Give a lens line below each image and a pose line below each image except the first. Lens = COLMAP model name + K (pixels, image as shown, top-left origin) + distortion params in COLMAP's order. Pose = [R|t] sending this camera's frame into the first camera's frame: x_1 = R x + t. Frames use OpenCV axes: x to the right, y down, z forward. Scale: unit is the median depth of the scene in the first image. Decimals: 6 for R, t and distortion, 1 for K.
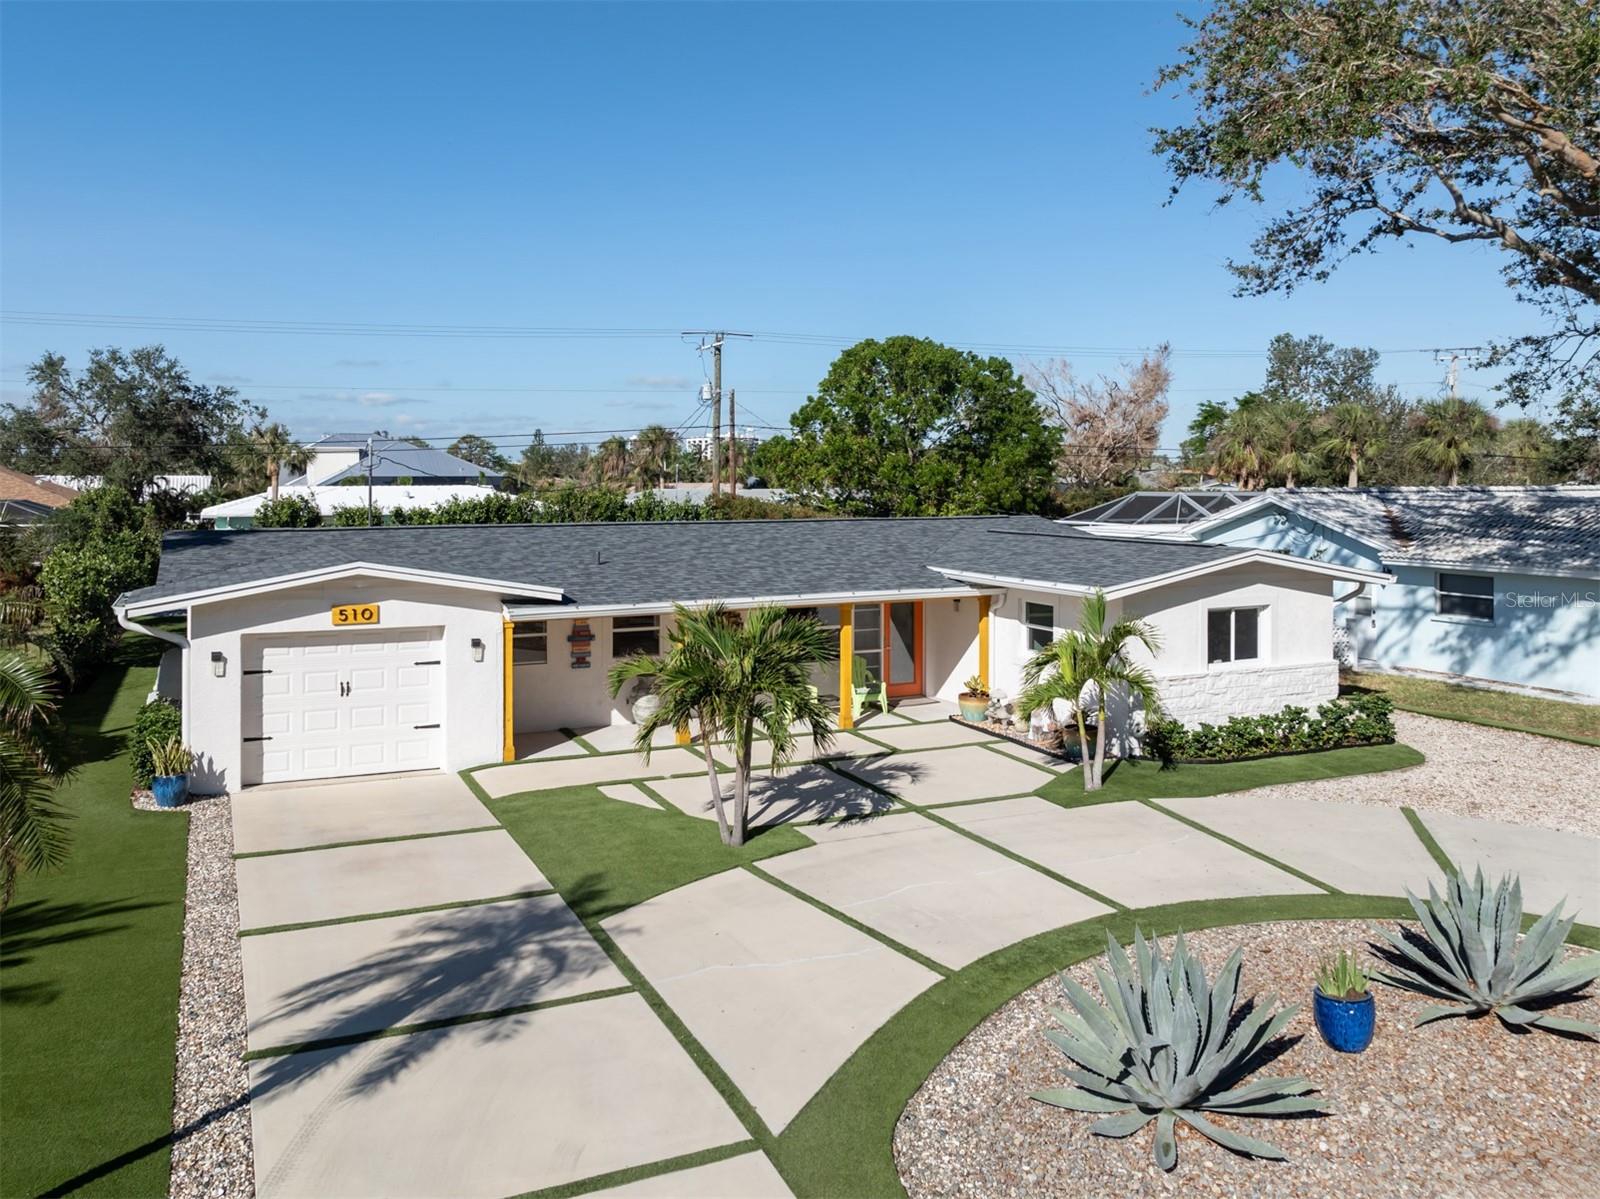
lens RADIAL K [[1206.4, 0, 742.5], [0, 1206.4, 574.4], [0, 0, 1]] dist [-0.031957, 0.005342]
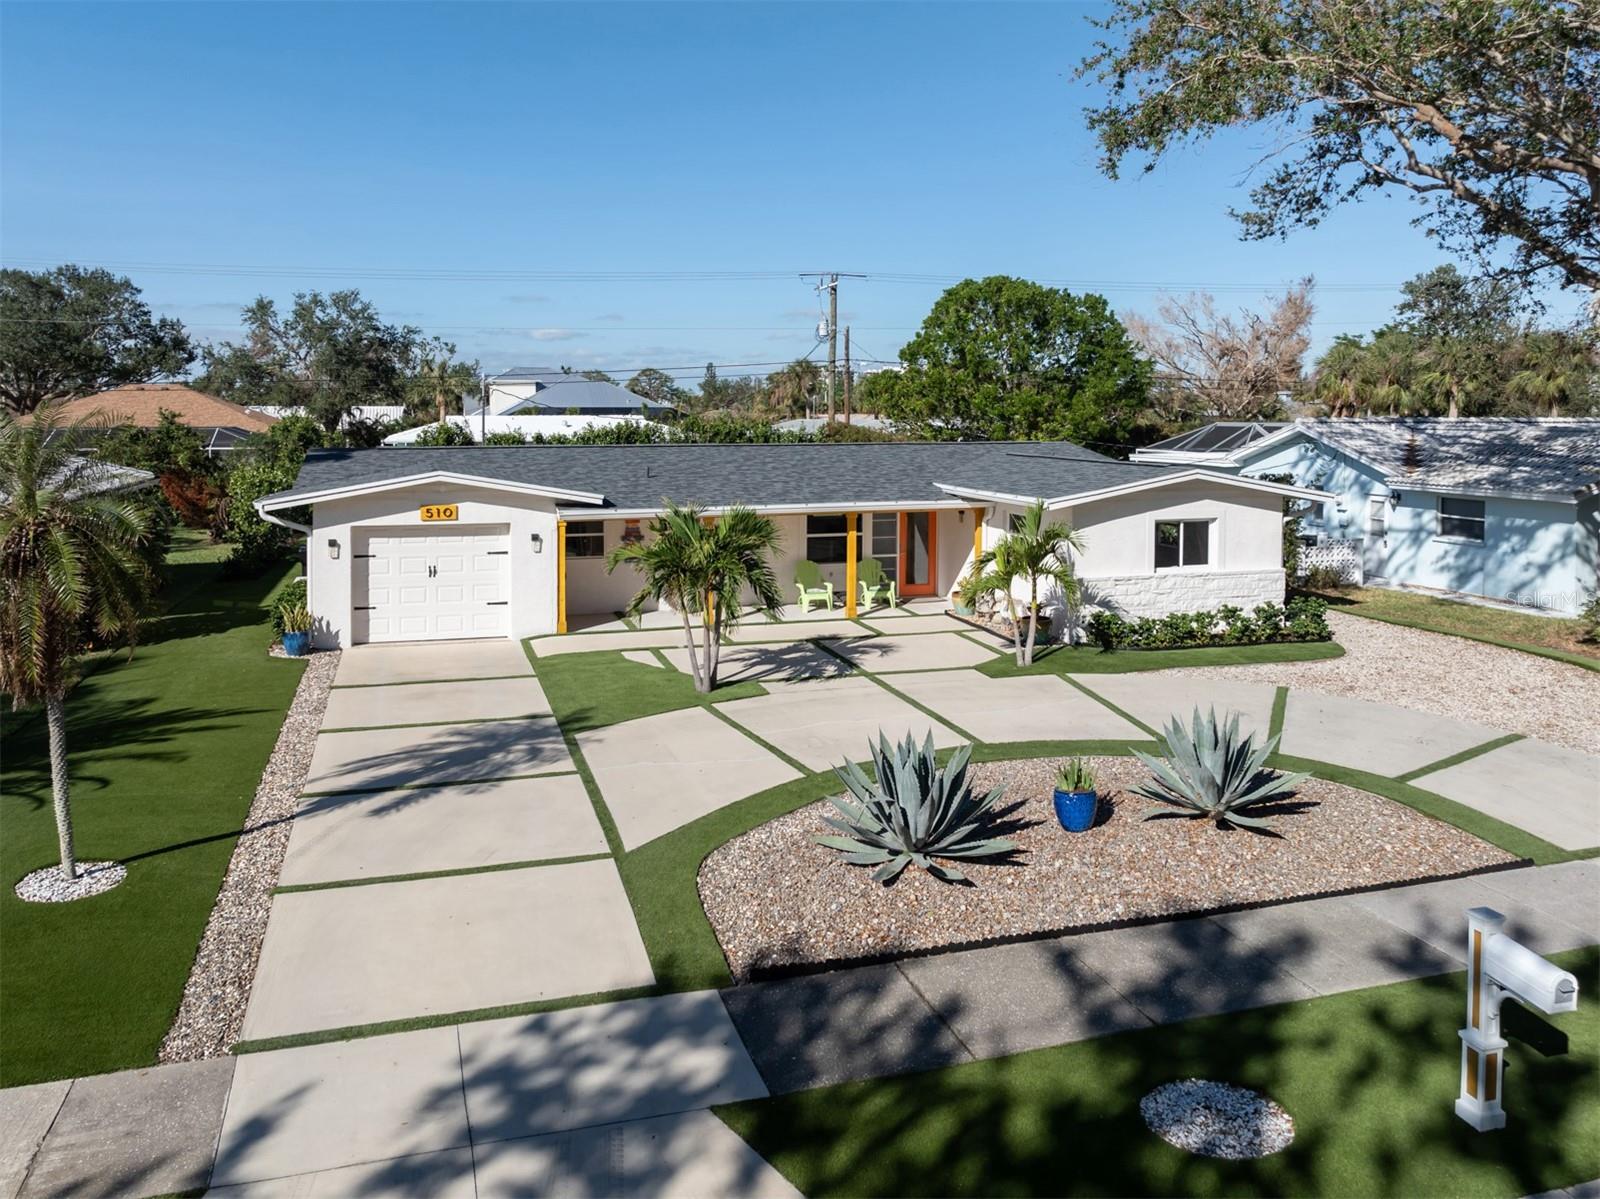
lens RADIAL K [[1178.6, 0, 776.2], [0, 1178.6, 550.4], [0, 0, 1]] dist [-0.032491, -0.008306]
pose [[0.992272, 0.016517, -0.122977, 0.133645], [-0.011761, 0.999158, 0.039306, 0.014431], [0.123523, -0.037556, 0.991631, -0.137205]]
